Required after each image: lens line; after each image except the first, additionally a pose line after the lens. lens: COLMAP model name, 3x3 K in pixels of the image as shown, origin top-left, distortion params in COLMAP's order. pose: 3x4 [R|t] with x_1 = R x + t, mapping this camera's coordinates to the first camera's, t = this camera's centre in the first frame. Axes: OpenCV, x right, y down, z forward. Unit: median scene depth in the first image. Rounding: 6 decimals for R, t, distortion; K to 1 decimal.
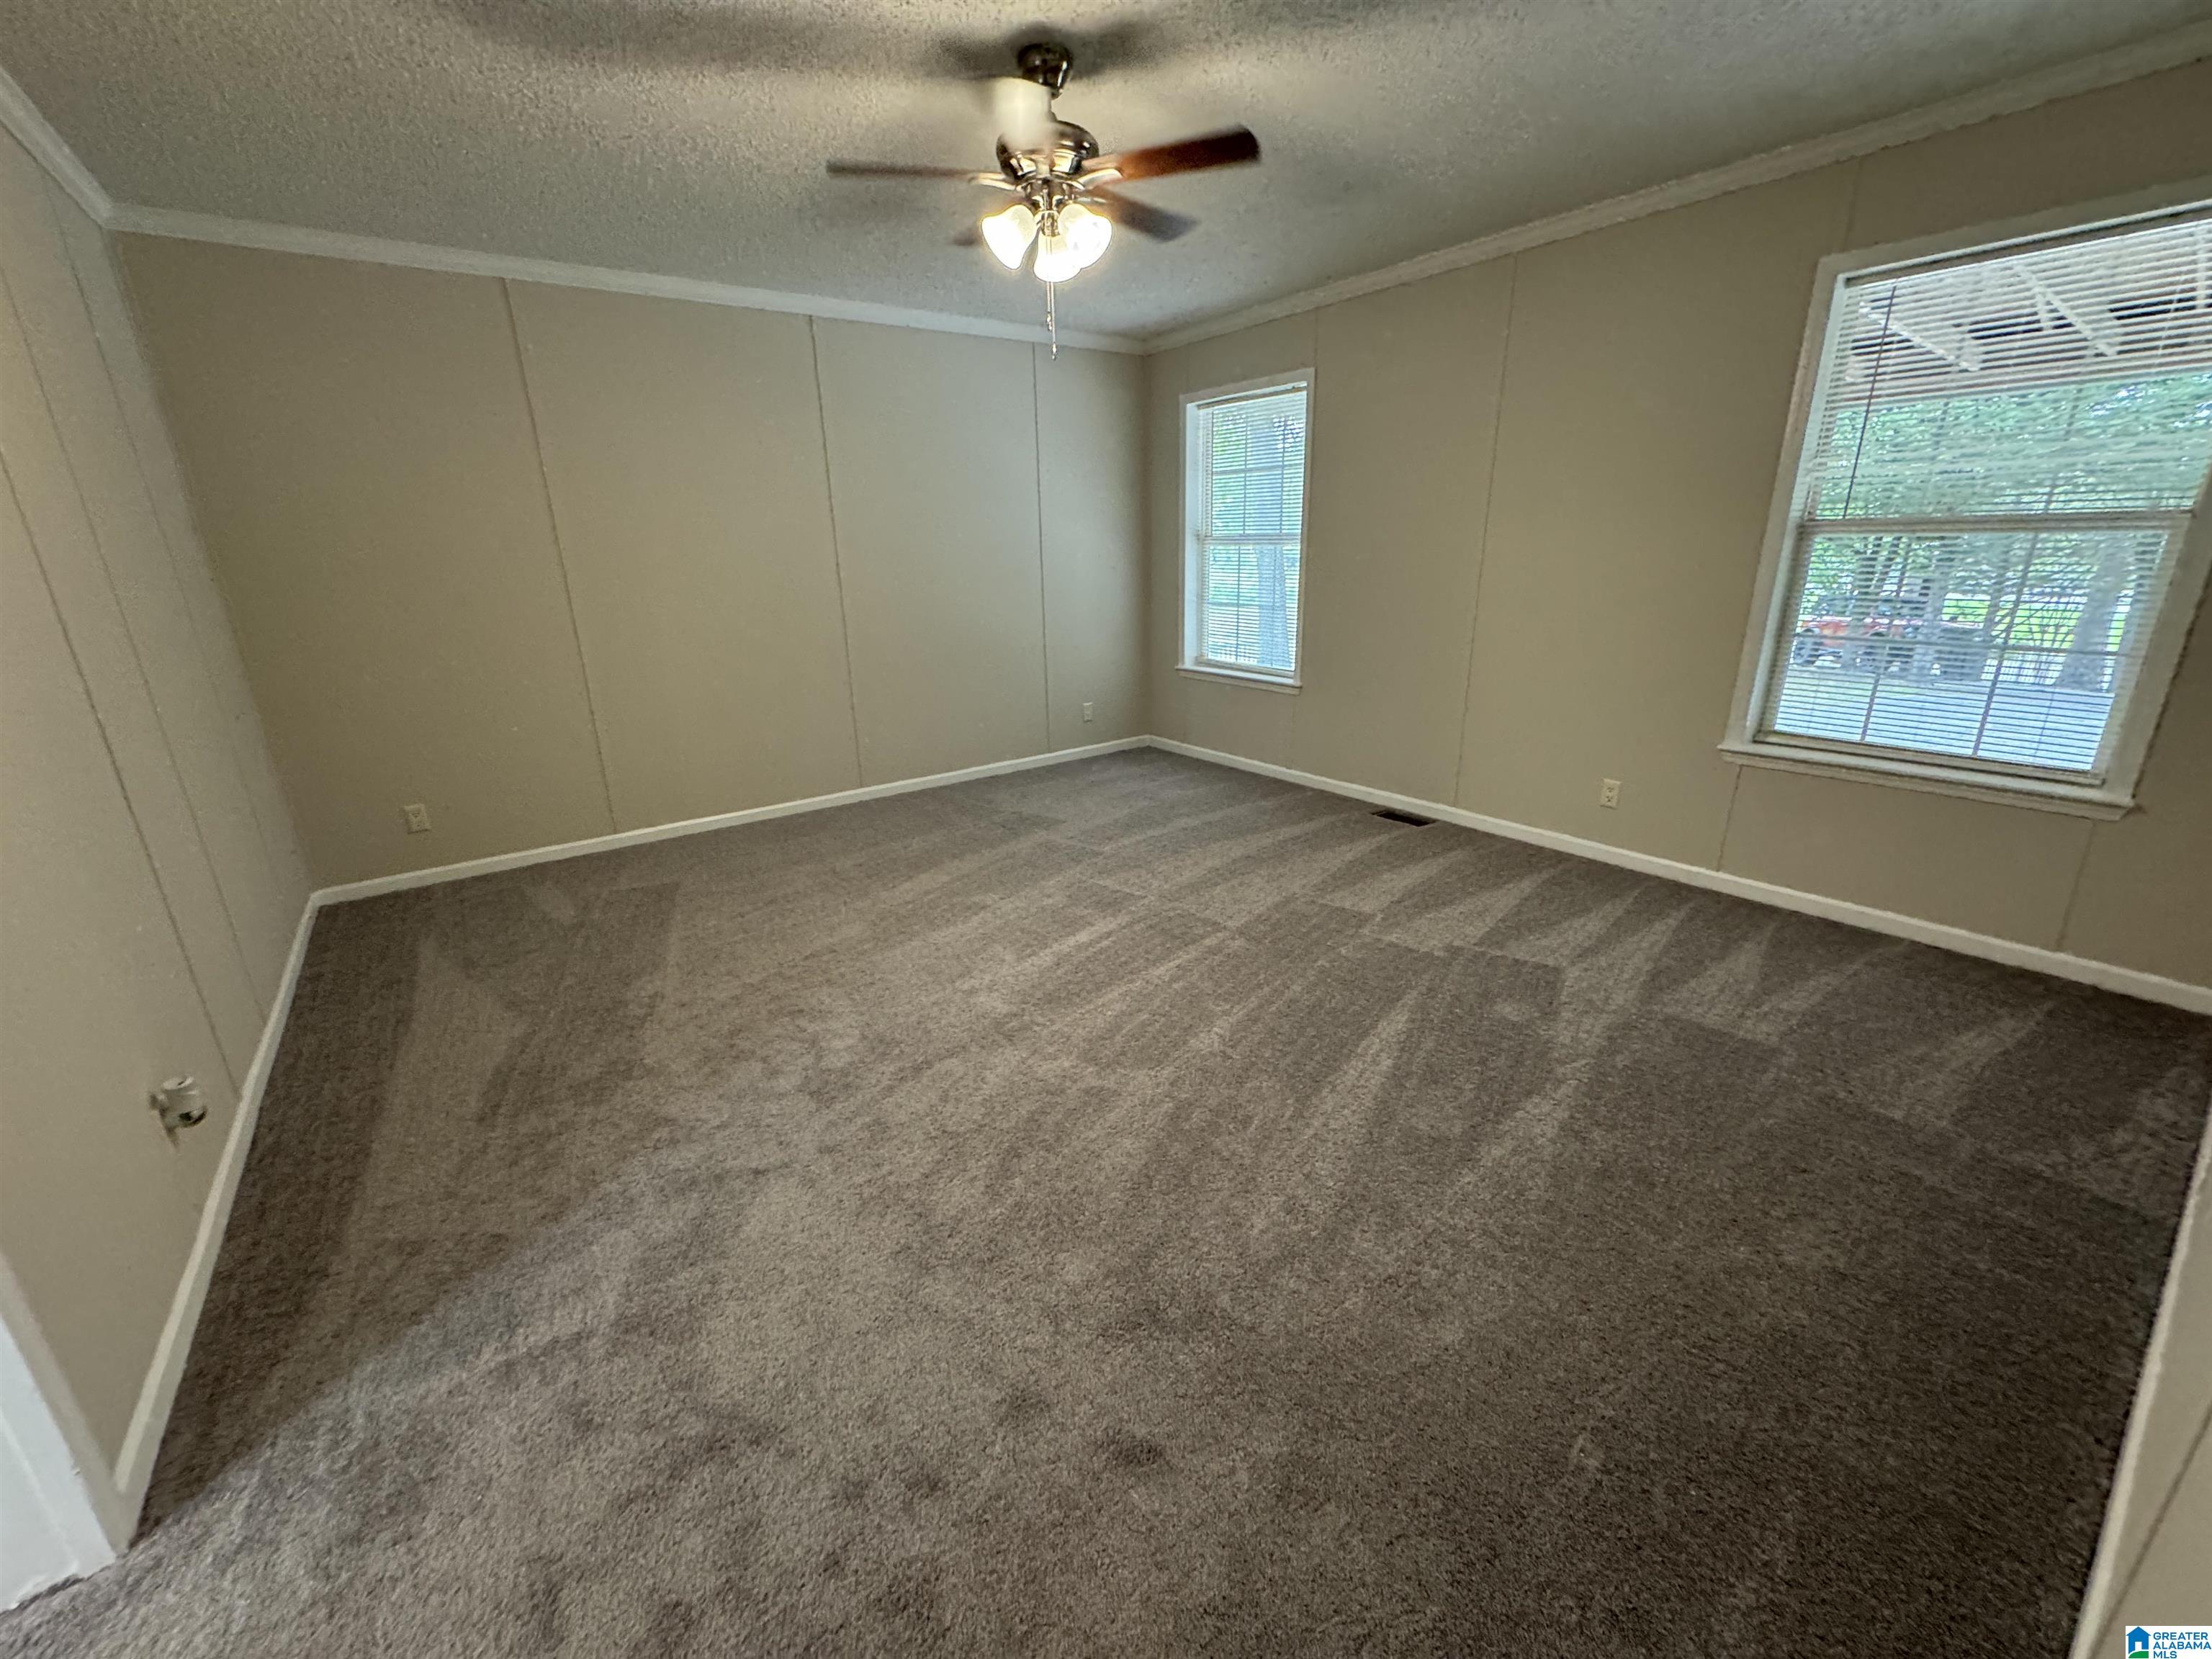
lens RADIAL K [[885.5, 0, 1110.6], [0, 885.5, 825.6], [0, 0, 1]] dist [-0.003904, -0.000287]
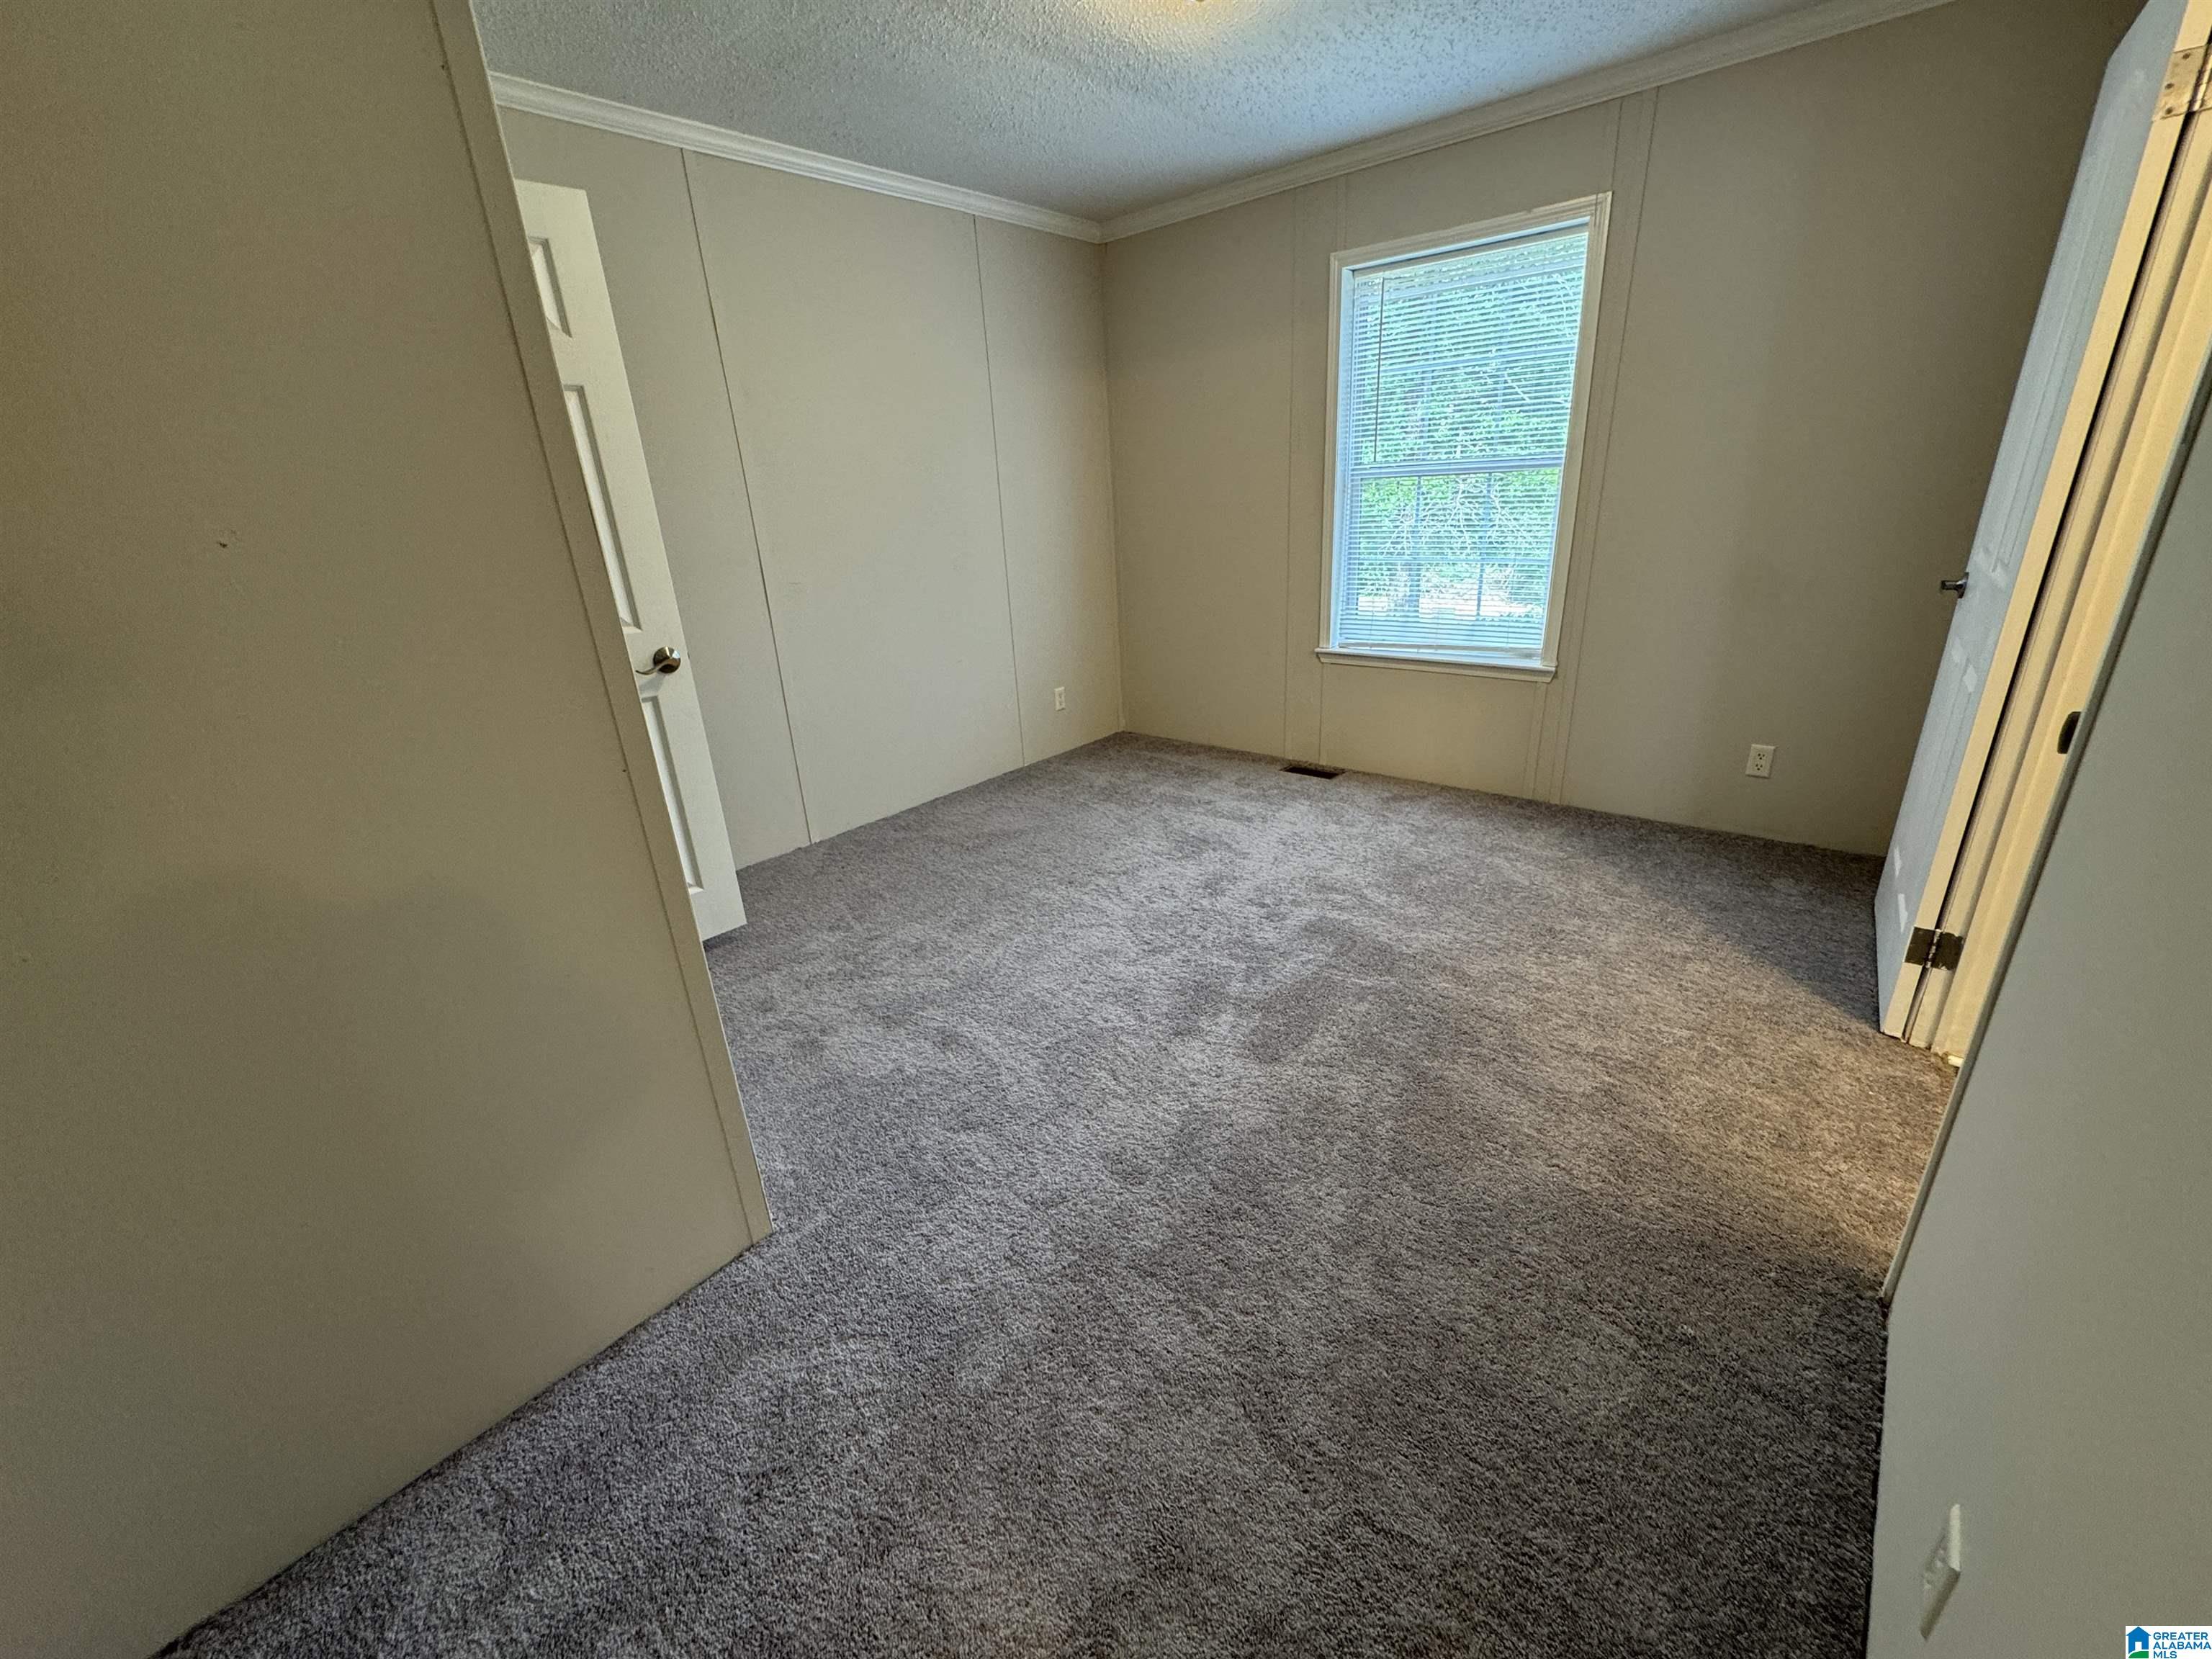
lens RADIAL K [[885.5, 0, 1112.5], [0, 885.5, 828.0], [0, 0, 1]] dist [-0.003904, -0.000287]
pose [[0.975403, -0.107358, 0.192517, -0.218842], [0.097208, 0.993366, 0.061442, -0.085449], [-0.197836, -0.041216, 0.979368, 0.284122]]
